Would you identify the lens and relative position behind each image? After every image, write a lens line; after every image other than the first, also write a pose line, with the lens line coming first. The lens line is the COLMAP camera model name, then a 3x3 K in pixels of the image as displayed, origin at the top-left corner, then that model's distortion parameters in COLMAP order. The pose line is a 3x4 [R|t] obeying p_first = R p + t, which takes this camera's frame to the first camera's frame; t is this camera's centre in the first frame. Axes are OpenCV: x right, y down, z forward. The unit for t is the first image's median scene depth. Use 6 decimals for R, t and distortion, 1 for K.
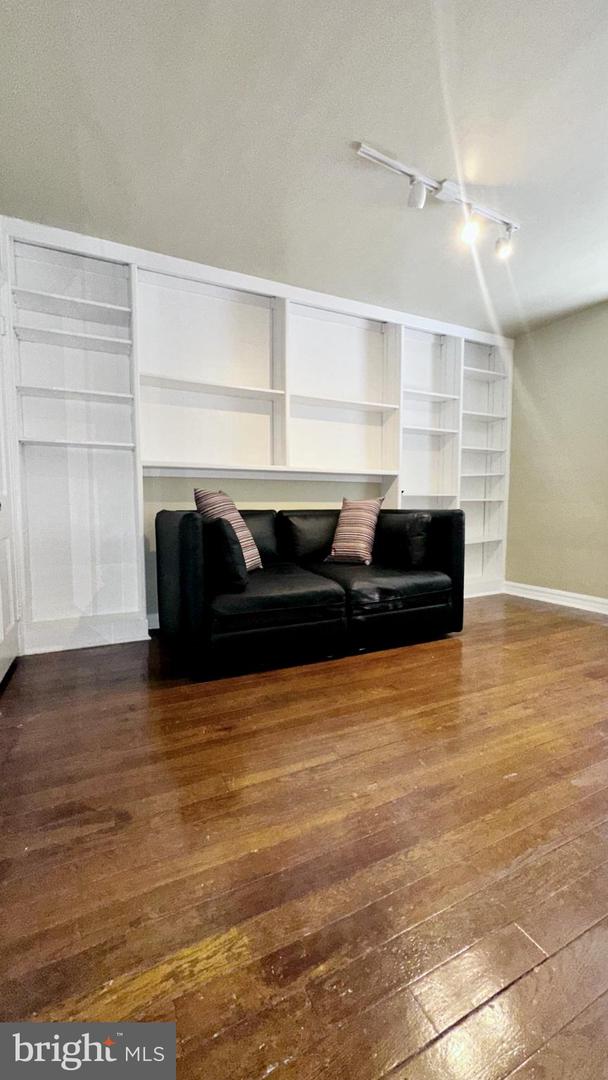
lens RADIAL K [[432.4, 0, 304.7], [0, 432.4, 539.1], [0, 0, 1]] dist [-0.001708, -0.000290]
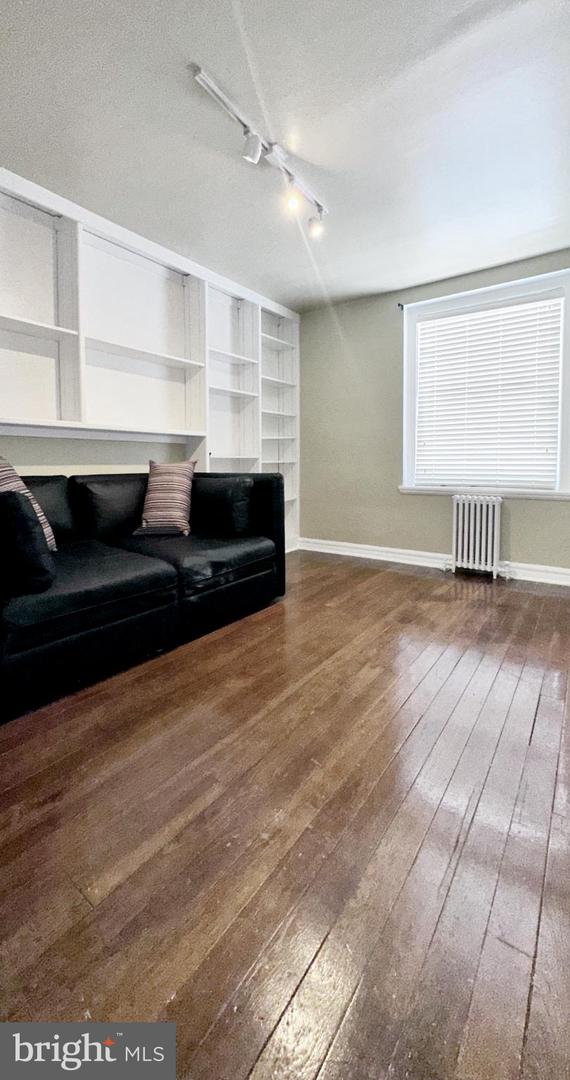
lens RADIAL K [[432.1, 0, 285.5], [0, 432.1, 479.8], [0, 0, 1]] dist [0.002748, 0.000157]
pose [[0.881308, -0.019507, 0.472139, -0.102151], [0.038001, 0.998837, -0.029665, -0.022950], [-0.471012, 0.044086, 0.881025, 0.110375]]
